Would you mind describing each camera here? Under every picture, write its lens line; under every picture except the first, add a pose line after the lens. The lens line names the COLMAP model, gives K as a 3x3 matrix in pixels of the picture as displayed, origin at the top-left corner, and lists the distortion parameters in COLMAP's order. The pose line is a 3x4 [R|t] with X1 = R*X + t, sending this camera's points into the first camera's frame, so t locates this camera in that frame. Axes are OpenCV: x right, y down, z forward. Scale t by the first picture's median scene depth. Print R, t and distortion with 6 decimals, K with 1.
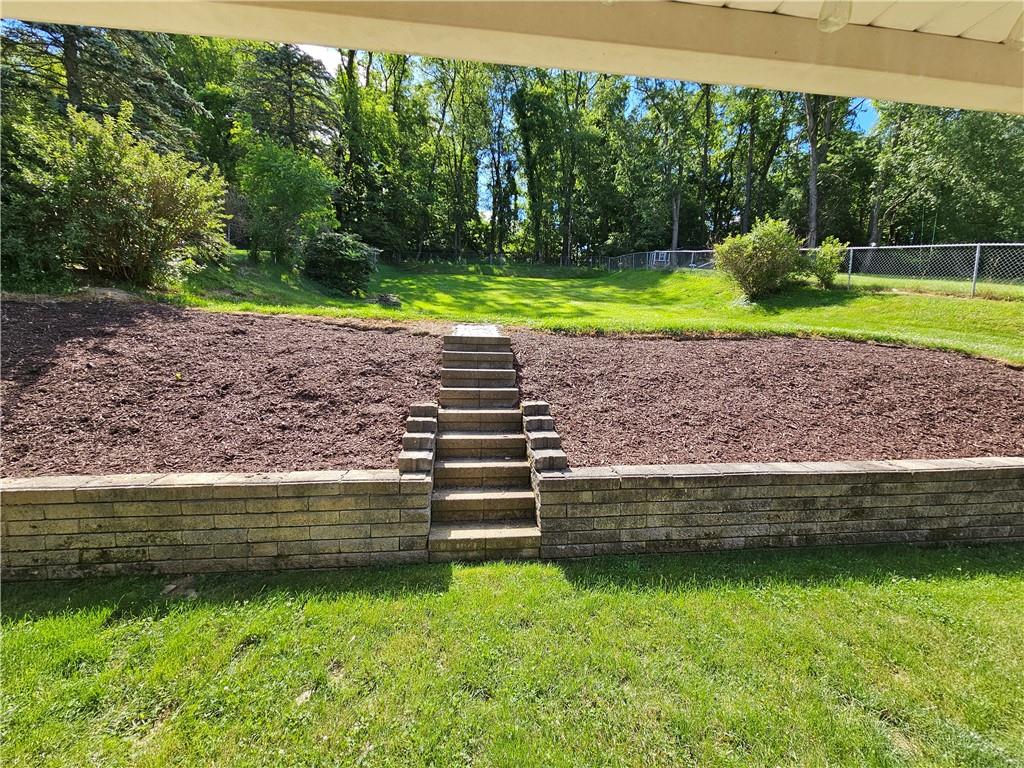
lens RADIAL K [[409.3, 0, 513.6], [0, 409.3, 383.9], [0, 0, 1]] dist [-0.000133, -0.000027]
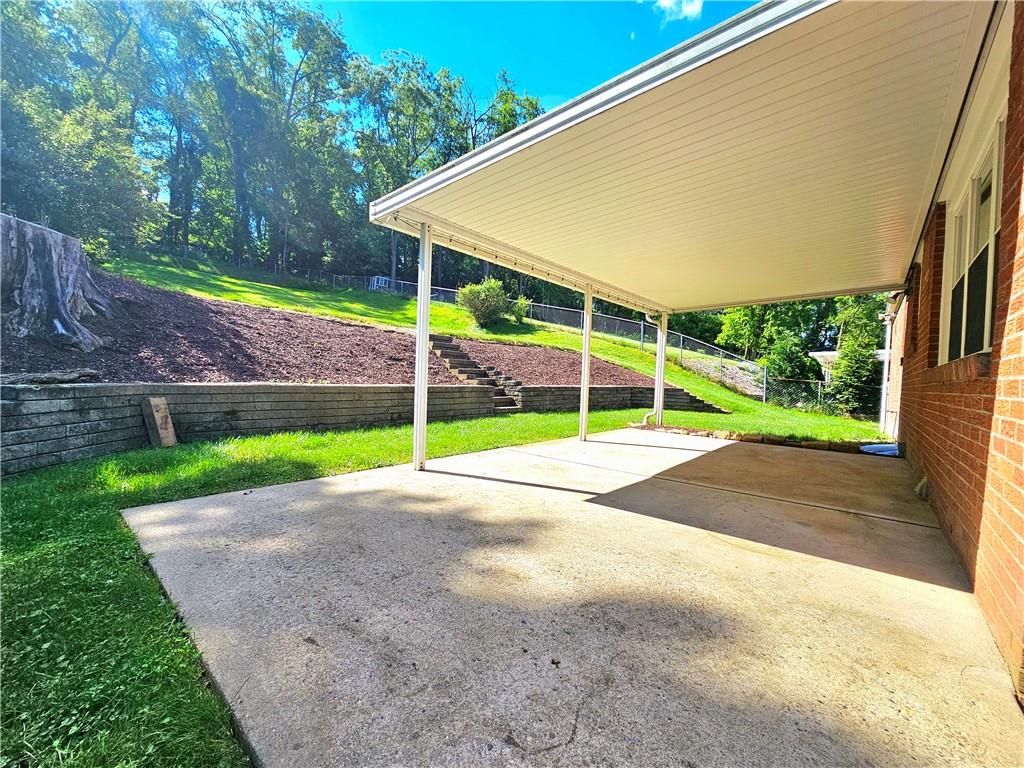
lens RADIAL K [[409.3, 0, 506.3], [0, 409.3, 388.6], [0, 0, 1]] dist [-0.000133, -0.000027]
pose [[0.745320, -0.014069, 0.666558, -0.413173], [0.038182, 0.999037, -0.021606, 0.067279], [-0.665613, 0.041554, 0.745140, -0.218203]]
